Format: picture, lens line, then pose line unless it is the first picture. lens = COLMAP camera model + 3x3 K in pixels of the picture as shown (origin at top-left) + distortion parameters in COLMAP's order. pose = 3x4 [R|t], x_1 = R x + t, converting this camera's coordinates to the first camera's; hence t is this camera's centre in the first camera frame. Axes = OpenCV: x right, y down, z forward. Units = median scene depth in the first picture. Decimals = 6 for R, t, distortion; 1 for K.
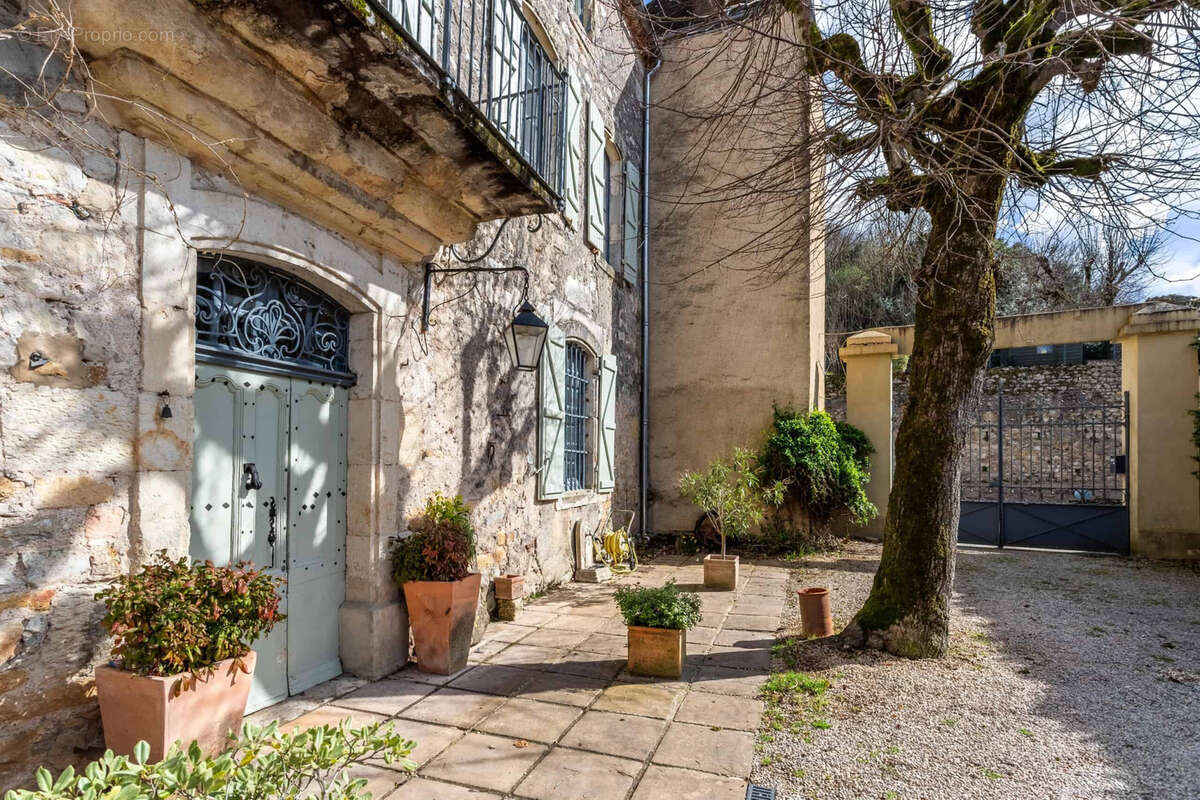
lens RADIAL K [[762.8, 0, 632.7], [0, 762.8, 453.0], [0, 0, 1]] dist [0.000308, -0.000159]
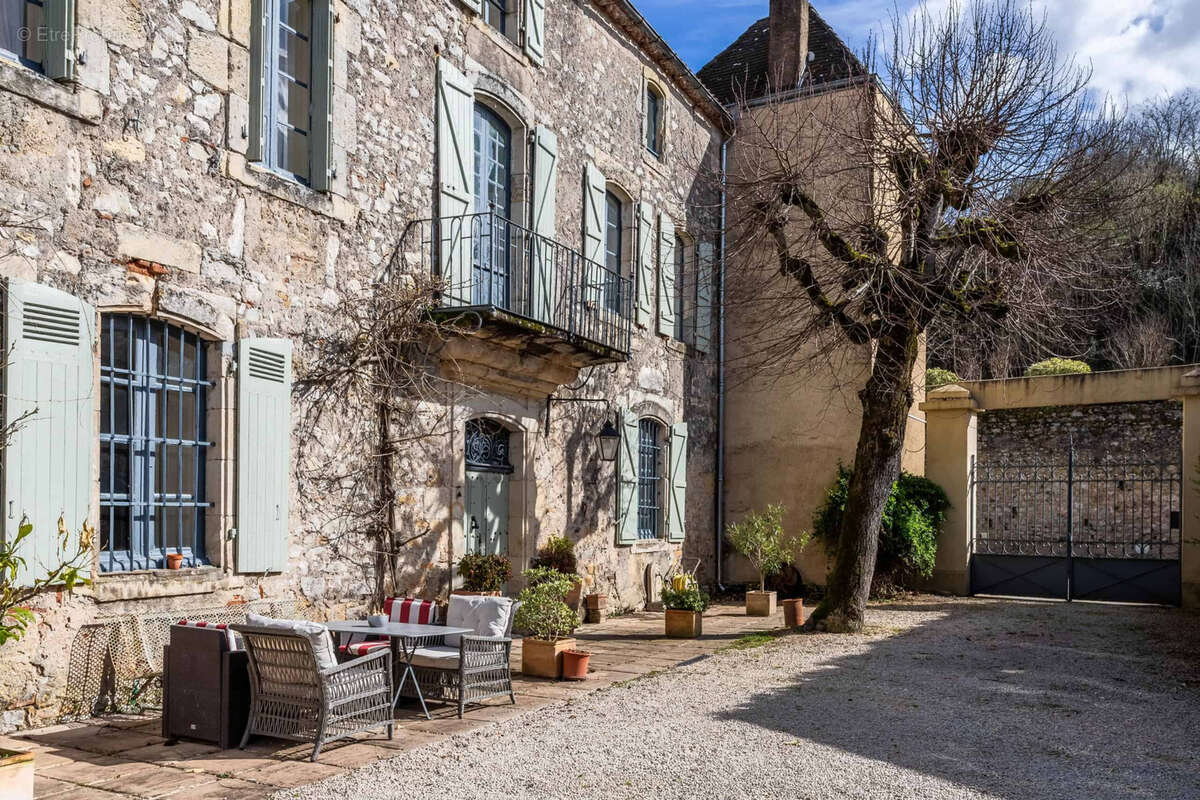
lens RADIAL K [[2418.9, 0, 608.3], [0, 2418.9, 497.9], [0, 0, 1]] dist [0.151917, 0.000000]
pose [[0.990341, 0.001285, -0.138649, 0.494556], [-0.000704, 0.999991, 0.004236, -0.041507], [0.138653, -0.004097, 0.990333, -3.526826]]
